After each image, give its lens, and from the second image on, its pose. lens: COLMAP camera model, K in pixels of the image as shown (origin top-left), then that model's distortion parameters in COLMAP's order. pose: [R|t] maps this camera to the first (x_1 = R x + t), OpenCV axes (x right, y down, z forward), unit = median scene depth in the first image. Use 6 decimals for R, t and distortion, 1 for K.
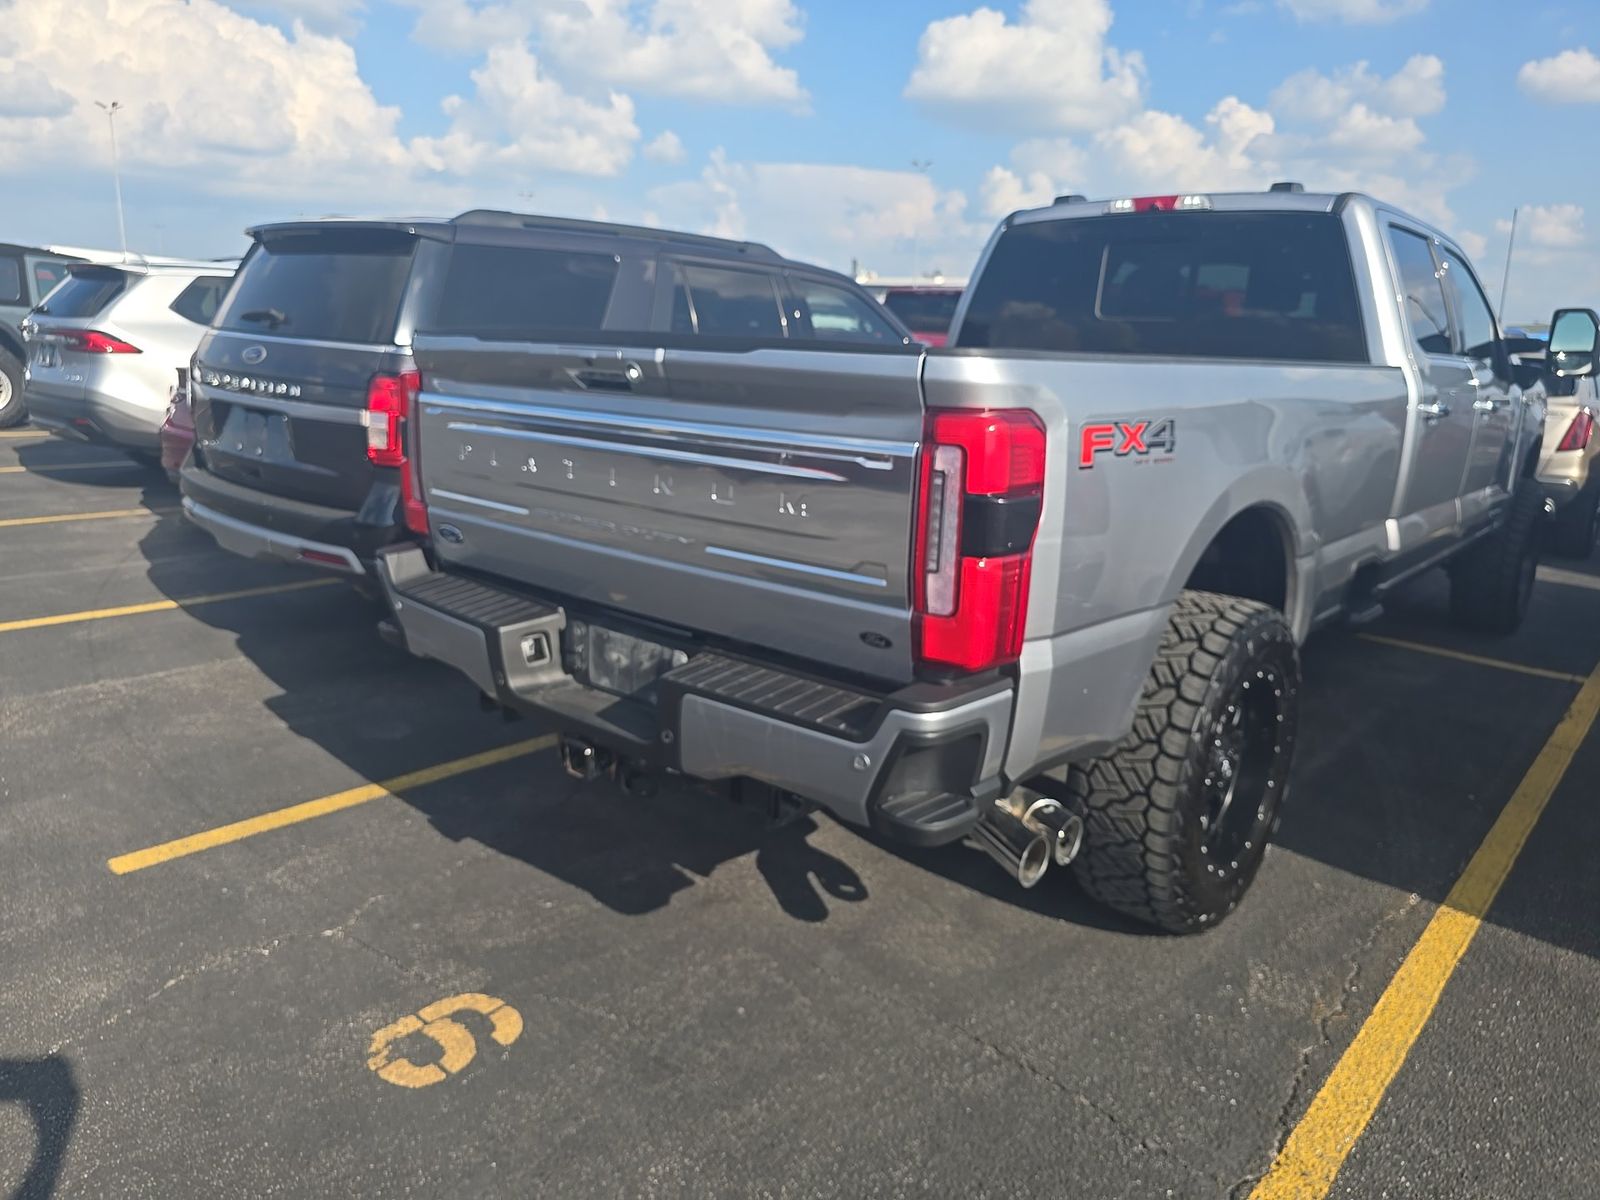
lens RADIAL K [[1095.0, 0, 828.2], [0, 1095.0, 588.4], [0, 0, 1]] dist [0.043673, -0.060027]
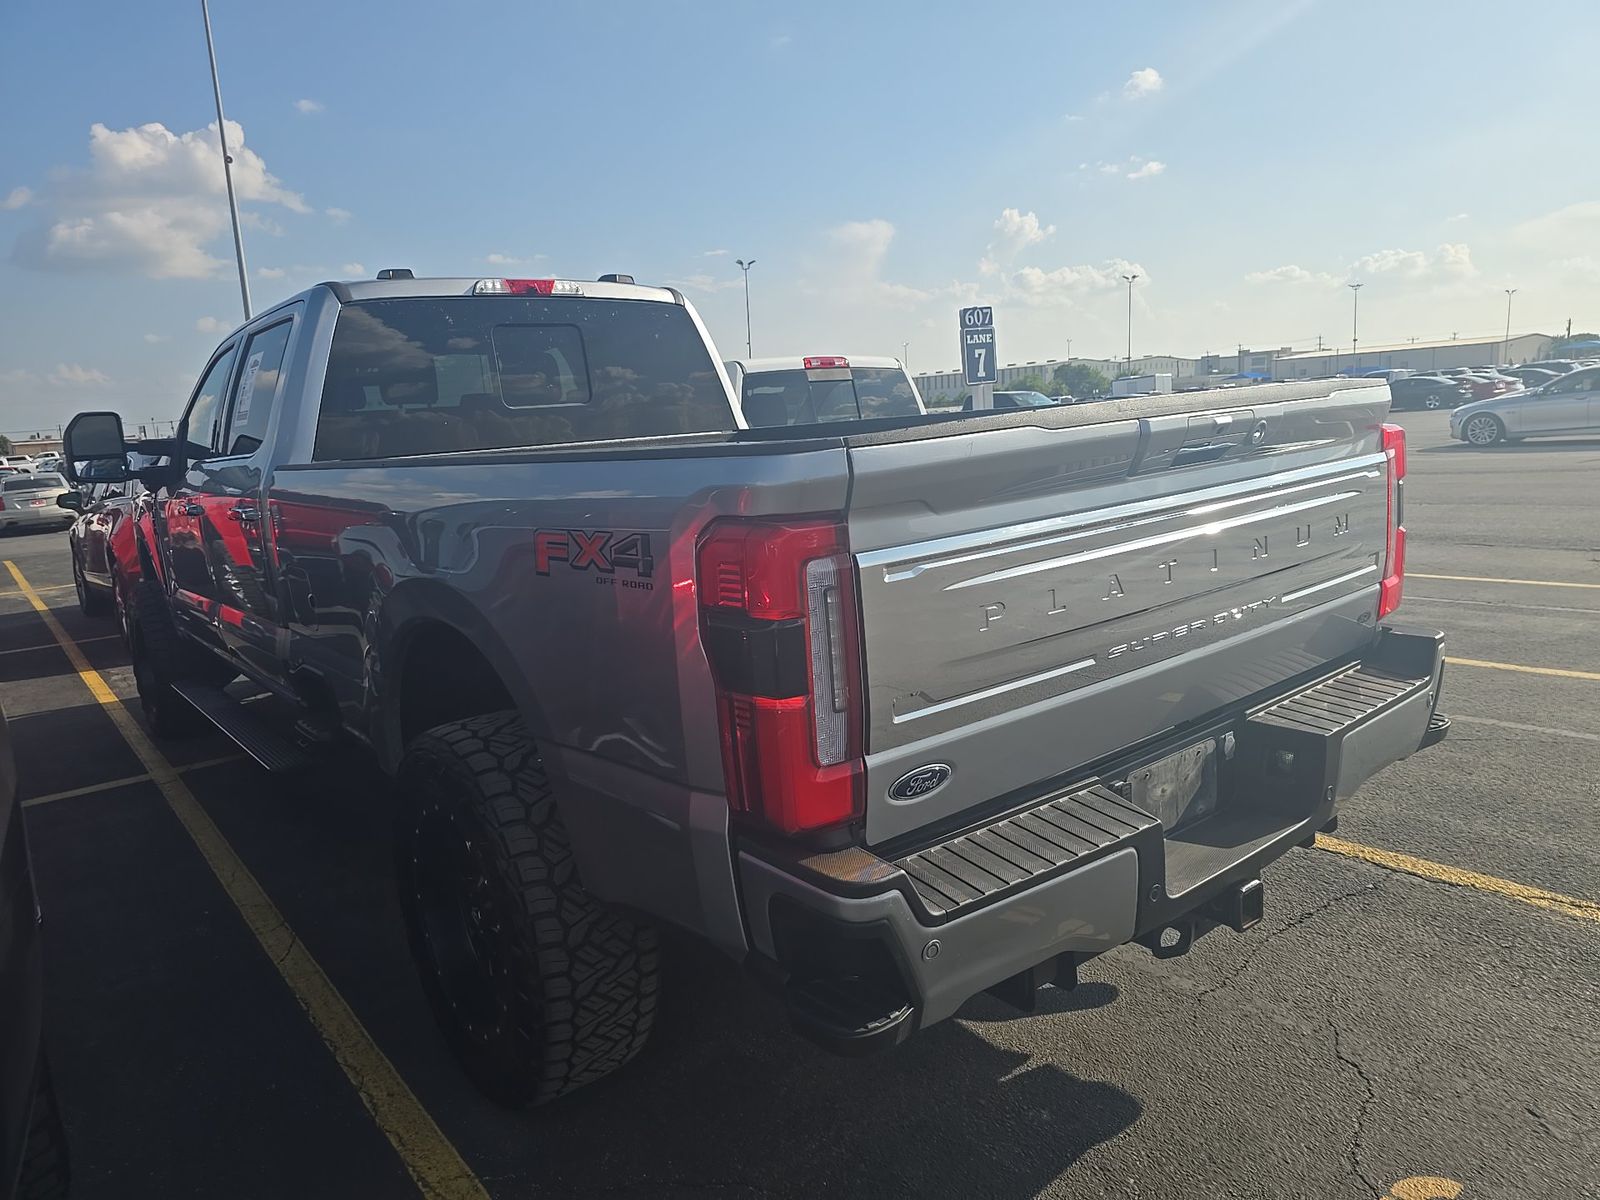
lens RADIAL K [[1069.6, 0, 806.0], [0, 1069.6, 595.9], [0, 0, 1]] dist [0.049534, -0.046476]
pose [[0.198421, -0.212899, 0.956715, -0.961004], [0.297892, 0.943045, 0.148075, -0.265964], [-0.933750, 0.255617, 0.250541, 0.990467]]
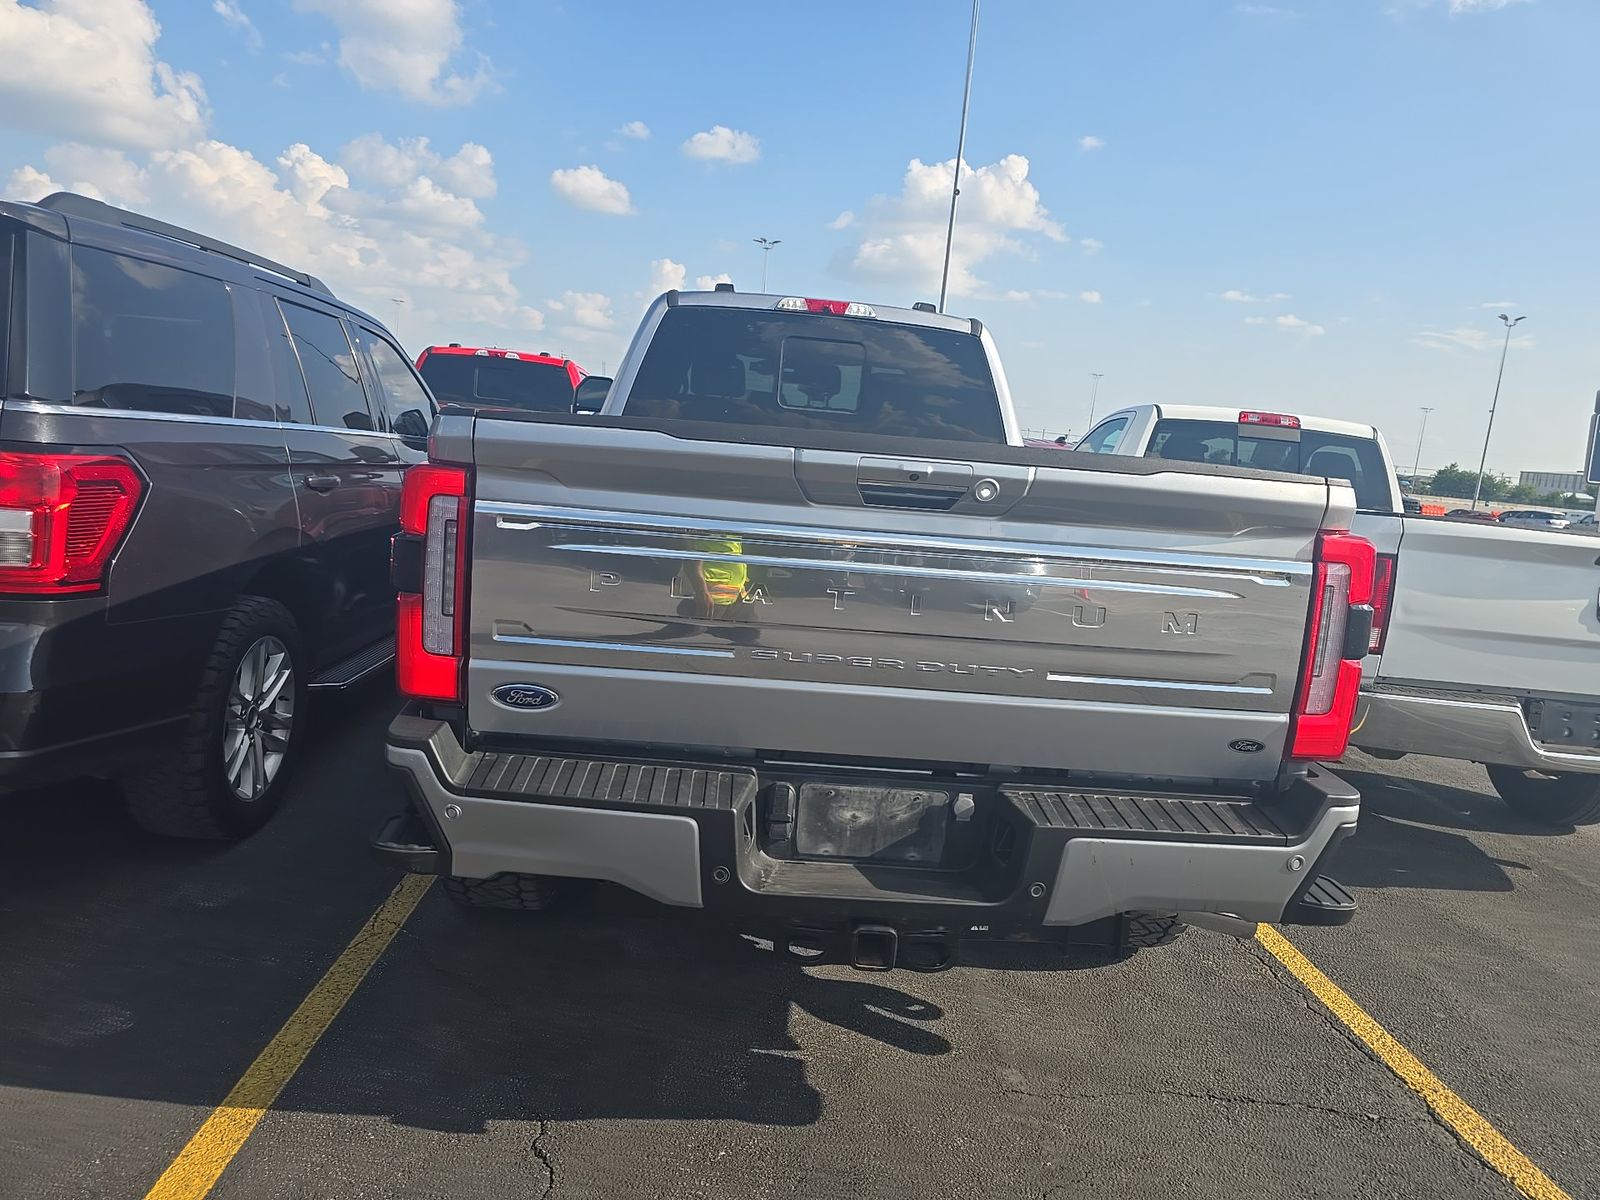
lens RADIAL K [[1069.6, 0, 806.0], [0, 1069.6, 595.9], [0, 0, 1]] dist [0.049534, -0.046476]
pose [[0.726921, -0.070833, 0.683058, -0.755051], [0.093416, 0.995620, 0.003831, -0.109895], [-0.680337, 0.061024, 0.730354, 0.402952]]
